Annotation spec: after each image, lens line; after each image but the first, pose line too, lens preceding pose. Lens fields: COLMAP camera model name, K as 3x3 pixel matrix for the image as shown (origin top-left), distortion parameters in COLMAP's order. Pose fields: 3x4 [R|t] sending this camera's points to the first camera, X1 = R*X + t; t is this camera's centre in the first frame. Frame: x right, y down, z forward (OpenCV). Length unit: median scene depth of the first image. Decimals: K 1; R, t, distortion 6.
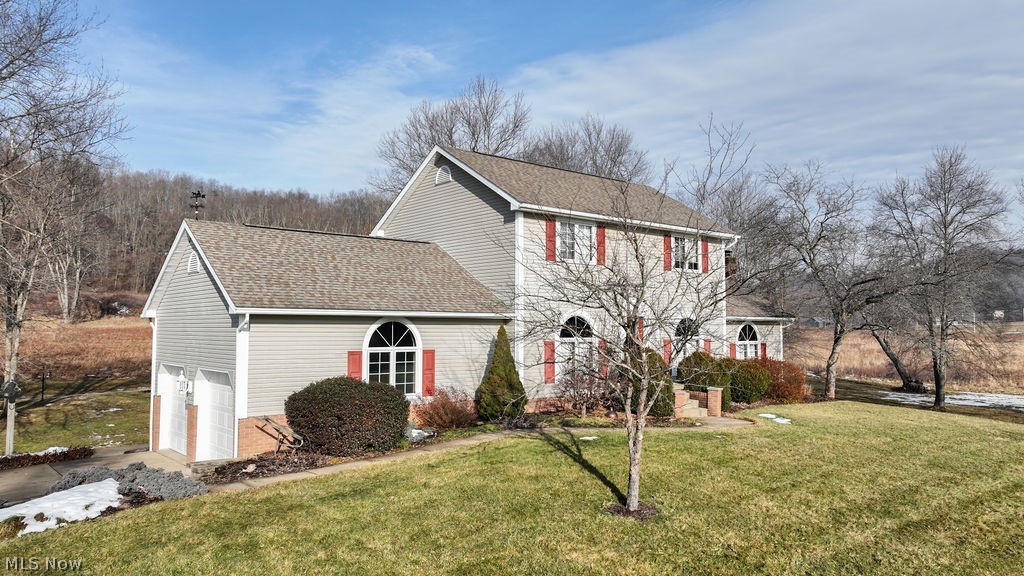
lens RADIAL K [[724.5, 0, 515.2], [0, 724.5, 290.6], [0, 0, 1]] dist [0.000146, -0.002337]
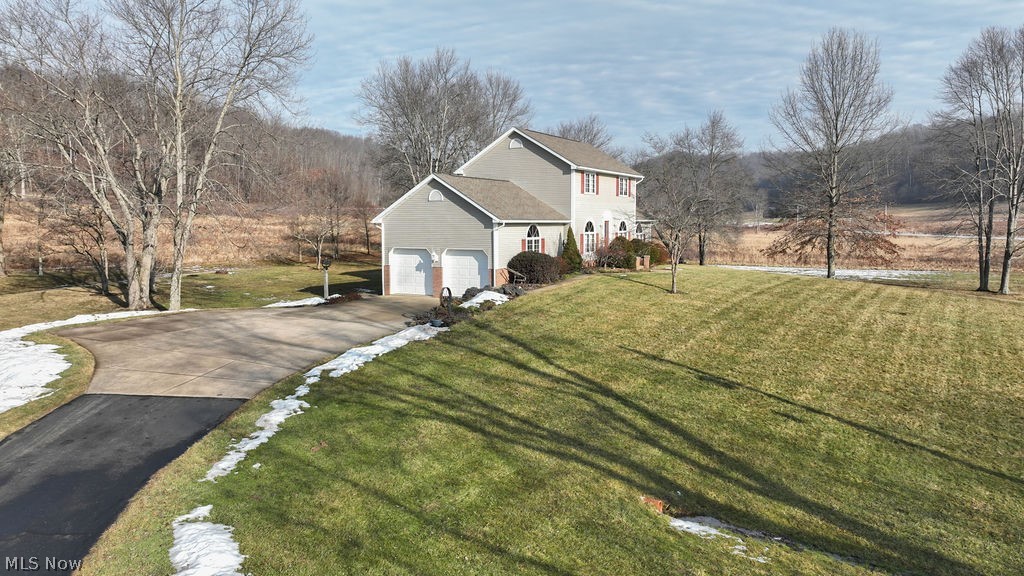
lens RADIAL K [[724.5, 0, 512.1], [0, 724.5, 289.9], [0, 0, 1]] dist [0.000146, -0.002337]
pose [[0.938399, -0.036030, 0.343669, -0.824577], [-0.015156, 0.989301, 0.145102, -0.064763], [-0.345220, -0.141372, 0.927813, -0.821417]]
